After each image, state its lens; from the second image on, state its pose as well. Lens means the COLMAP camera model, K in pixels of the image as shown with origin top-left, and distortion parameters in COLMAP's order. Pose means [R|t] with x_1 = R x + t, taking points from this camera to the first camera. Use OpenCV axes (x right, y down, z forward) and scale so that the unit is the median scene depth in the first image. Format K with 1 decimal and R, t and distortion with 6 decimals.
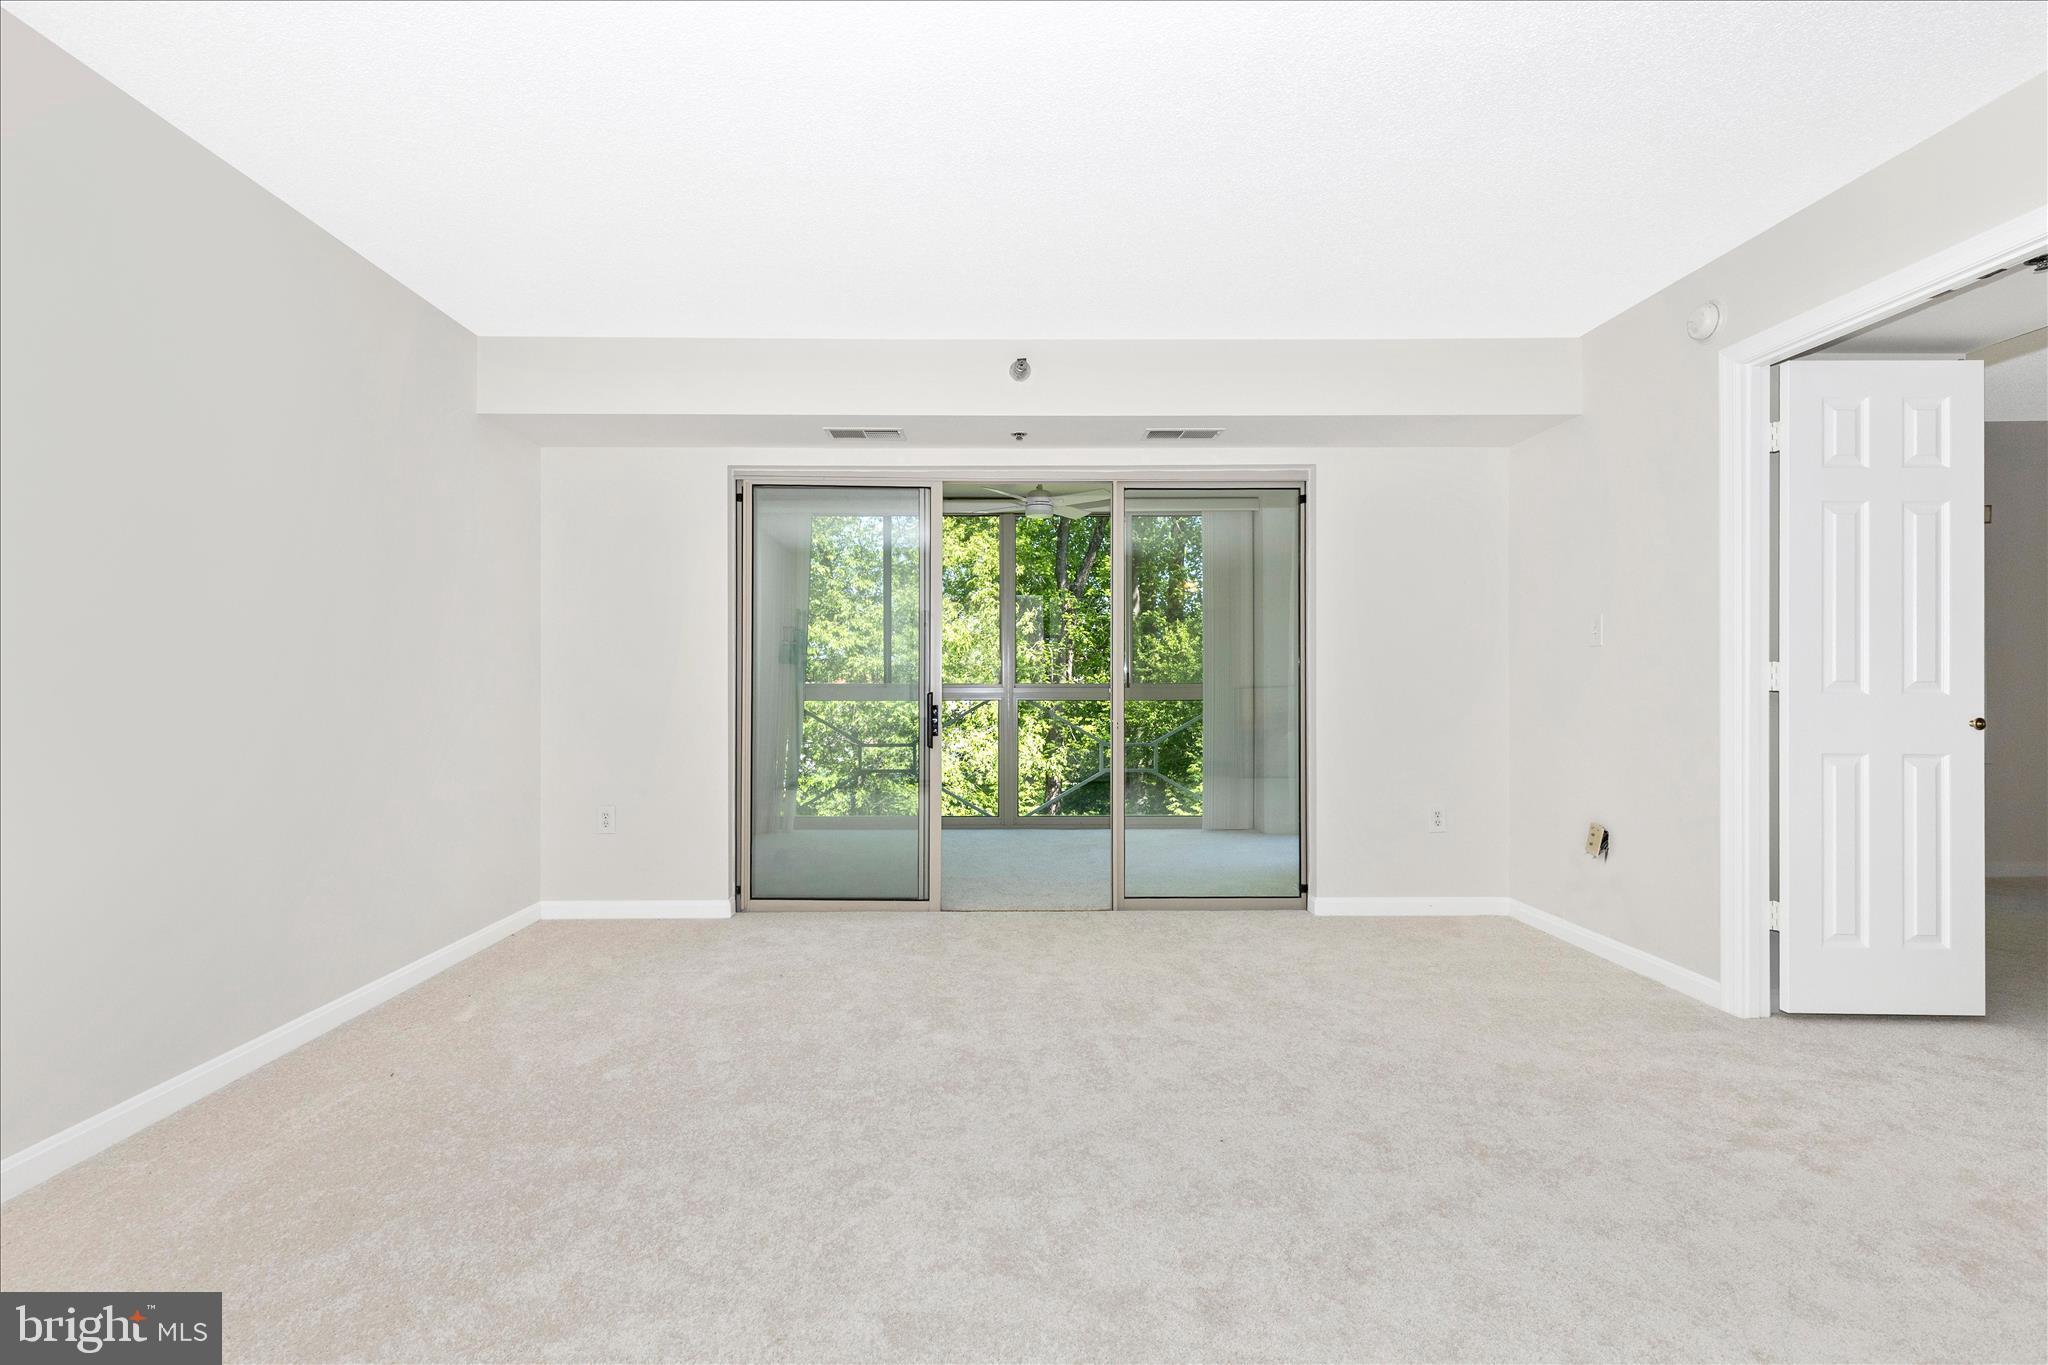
lens RADIAL K [[938.1, 0, 1024.0], [0, 938.1, 682.5], [0, 0, 1]] dist [0.002700, 0.000056]
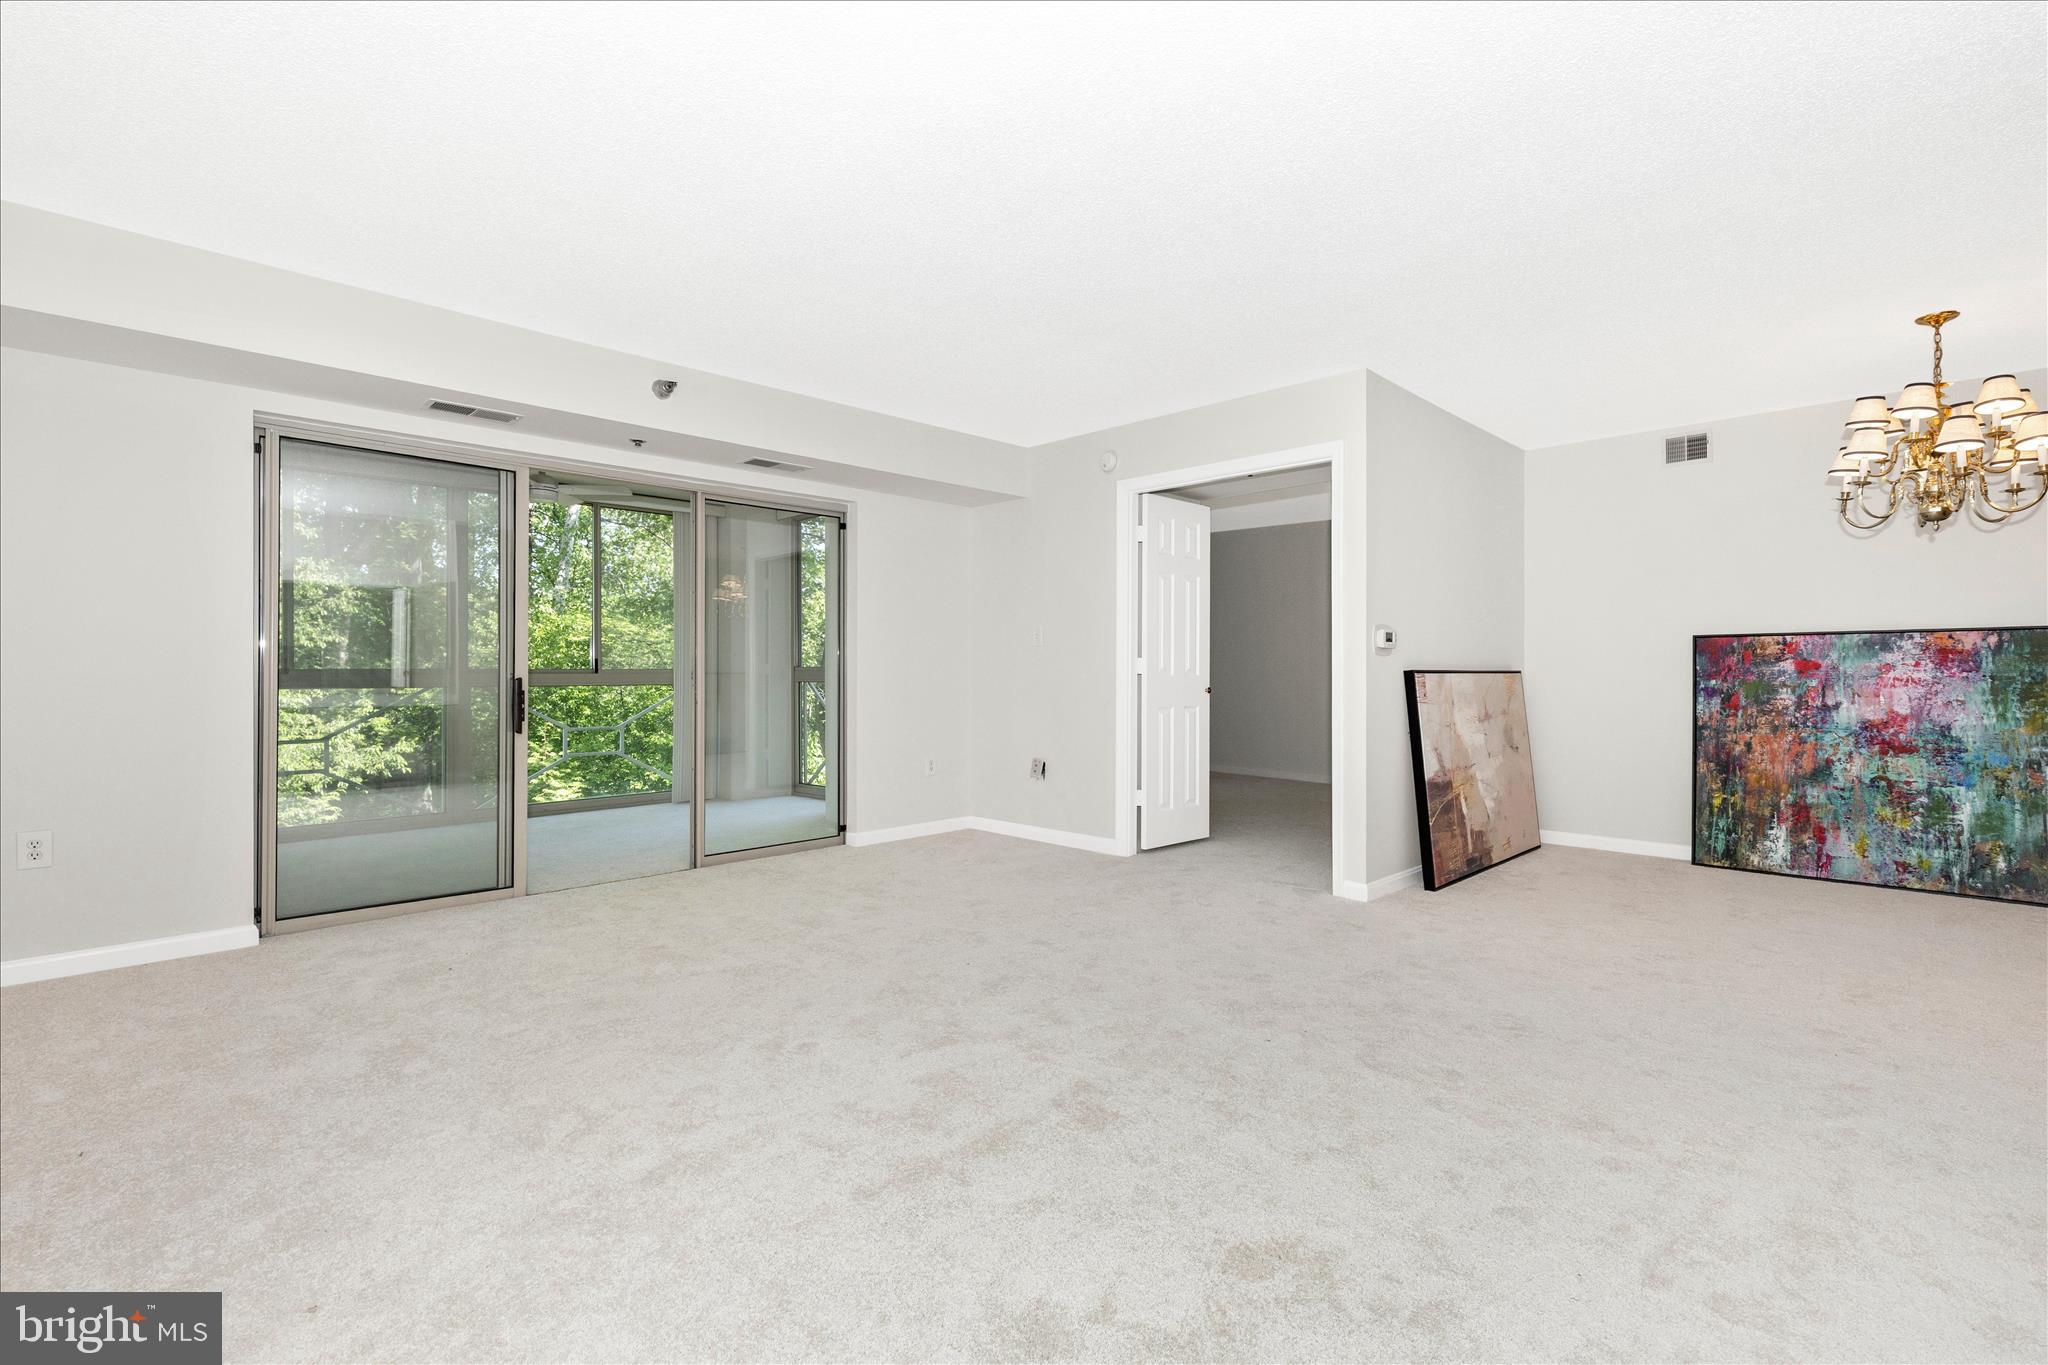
lens RADIAL K [[927.3, 0, 1015.8], [0, 927.3, 673.7], [0, 0, 1]] dist [0.001474, 0.000095]
pose [[0.718276, -0.001768, 0.695756, -0.461630], [-0.002343, 0.999985, 0.004959, 0.000398], [-0.695754, -0.005192, 0.718261, -0.088070]]
